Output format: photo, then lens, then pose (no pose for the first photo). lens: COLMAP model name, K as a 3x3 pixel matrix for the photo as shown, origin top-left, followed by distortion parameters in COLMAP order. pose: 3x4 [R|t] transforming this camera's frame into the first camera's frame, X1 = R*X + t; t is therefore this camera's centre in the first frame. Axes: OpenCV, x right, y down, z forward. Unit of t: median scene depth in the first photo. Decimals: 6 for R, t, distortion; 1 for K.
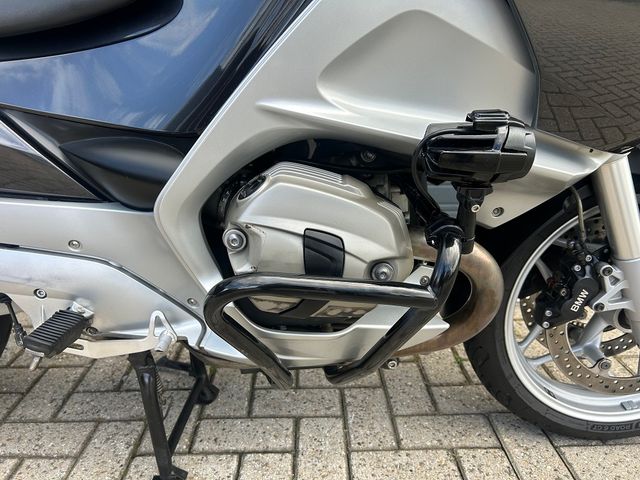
lens RADIAL K [[484.6, 0, 321.8], [0, 484.6, 240.3], [0, 0, 1]] dist [0.049129, -0.064264]
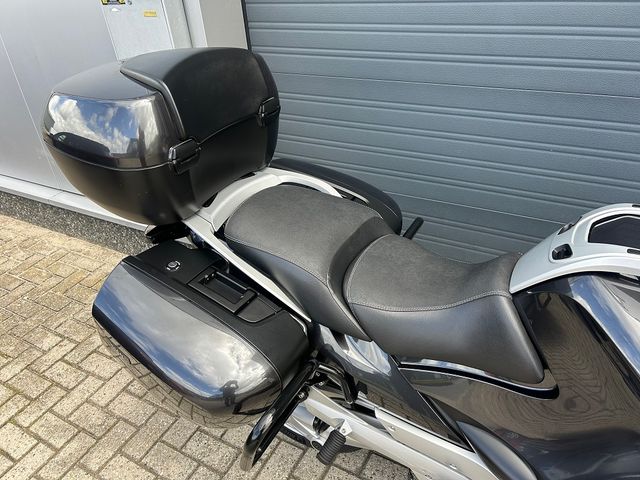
lens RADIAL K [[484.6, 0, 321.8], [0, 484.6, 240.3], [0, 0, 1]] dist [0.049129, -0.064264]
pose [[0.855000, 0.226154, -0.466722, -0.215113], [-0.085045, 0.948873, 0.303987, -0.921664], [0.511607, -0.220216, 0.830519, -0.352477]]
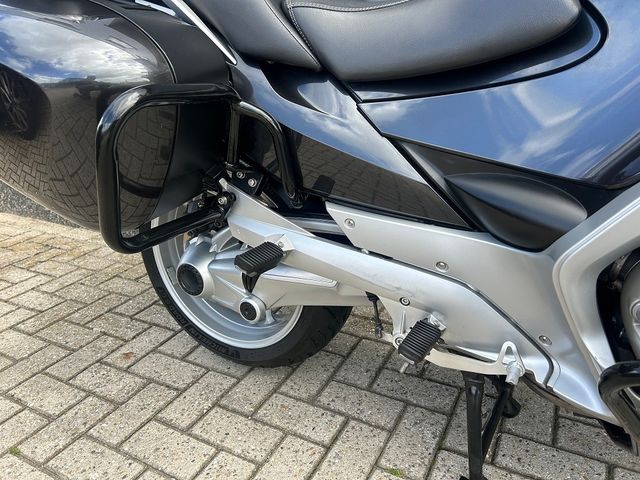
lens RADIAL K [[484.6, 0, 321.8], [0, 484.6, 240.3], [0, 0, 1]] dist [0.049129, -0.064264]
pose [[0.867595, 0.147513, -0.474888, -0.174872], [-0.116299, 0.988695, 0.094643, -0.091321], [0.483480, -0.026883, 0.874943, -0.065463]]
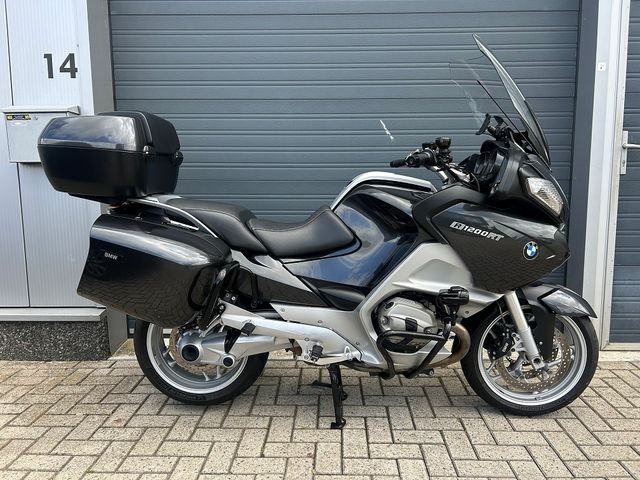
lens RADIAL K [[484.6, 0, 321.8], [0, 484.6, 240.3], [0, 0, 1]] dist [0.049129, -0.064264]
pose [[0.998575, -0.000961, -0.053355, -0.259515], [-0.008429, 0.984445, -0.175492, 0.027060], [0.052693, 0.175691, 0.983034, -1.477896]]
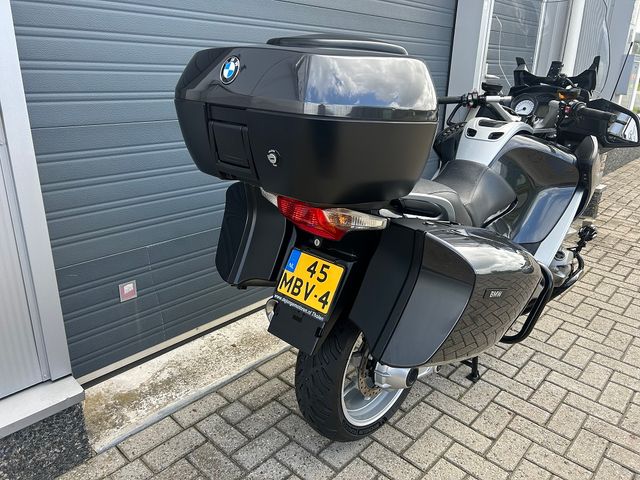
lens RADIAL K [[484.6, 0, 321.8], [0, 484.6, 240.3], [0, 0, 1]] dist [0.049129, -0.064264]
pose [[0.696282, -0.232517, 0.679064, -2.282054], [0.189975, 0.972036, 0.138041, -0.625793], [-0.692171, 0.032890, 0.720983, -0.251676]]
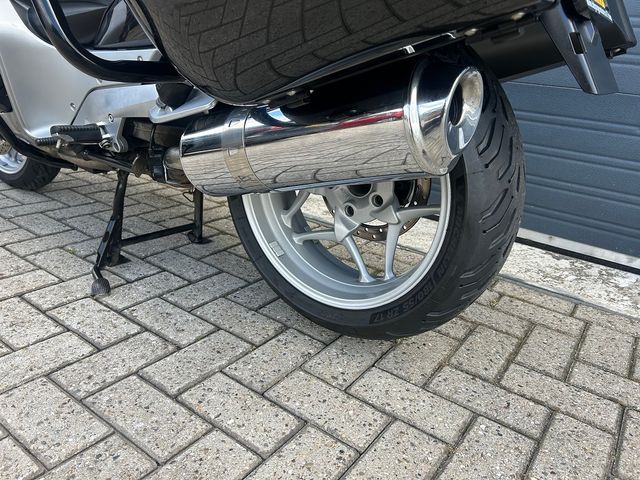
lens RADIAL K [[484.6, 0, 321.8], [0, 484.6, 240.3], [0, 0, 1]] dist [0.049129, -0.064264]
pose [[0.795228, 0.271039, -0.542356, 0.935604], [-0.269844, 0.959257, 0.083724, 0.138995], [0.542951, 0.079772, 0.835967, 0.120513]]
